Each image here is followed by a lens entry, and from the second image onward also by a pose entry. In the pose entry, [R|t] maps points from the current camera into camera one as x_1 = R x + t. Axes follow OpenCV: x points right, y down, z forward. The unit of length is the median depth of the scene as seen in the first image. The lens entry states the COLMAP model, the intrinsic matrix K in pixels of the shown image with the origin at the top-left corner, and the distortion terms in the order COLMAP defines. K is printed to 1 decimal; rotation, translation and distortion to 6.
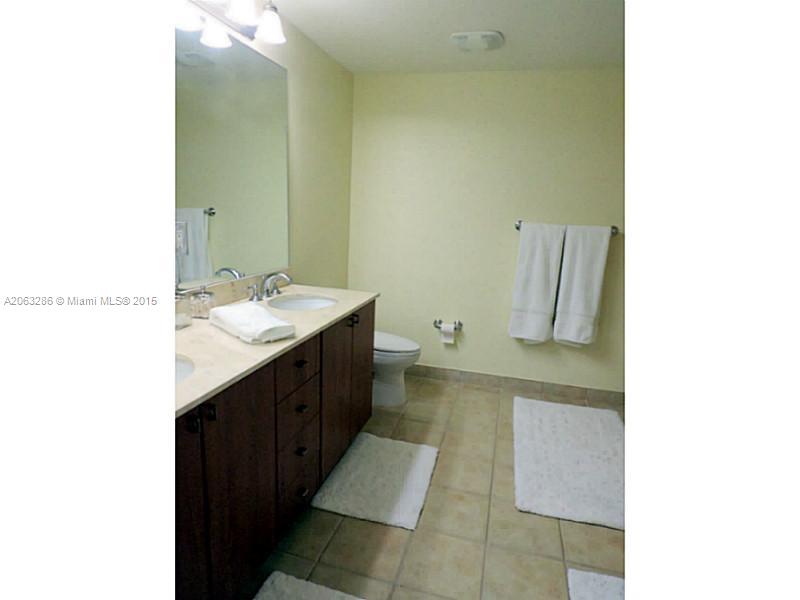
lens RADIAL K [[430.0, 0, 402.8], [0, 430.0, 298.4], [0, 0, 1]] dist [-0.006452, -0.000364]
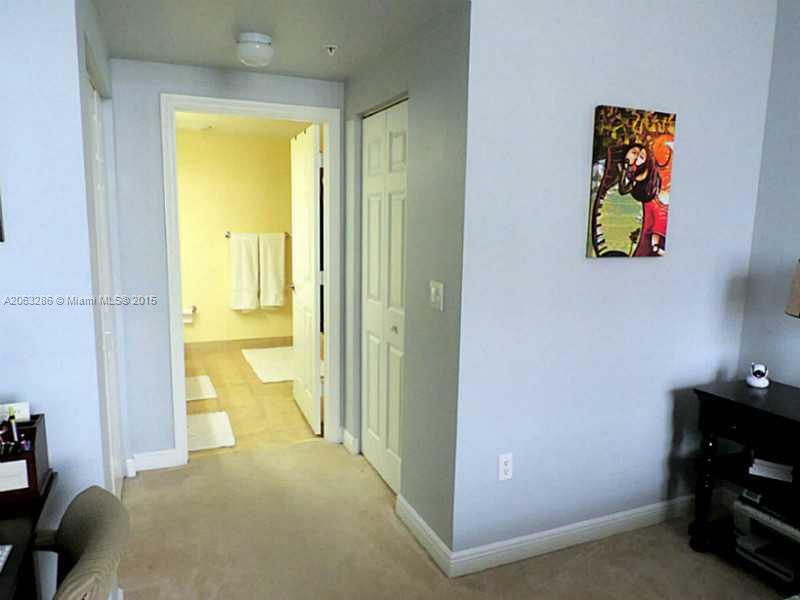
lens RADIAL K [[573.1, 0, 399.7], [0, 573.1, 299.1], [0, 0, 1]] dist [-0.009197, -0.002159]
pose [[0.789402, -0.116215, 0.602776, -0.489584], [0.150681, 0.988559, -0.006741, 0.155789], [-0.595096, 0.096148, 0.797882, -0.933273]]
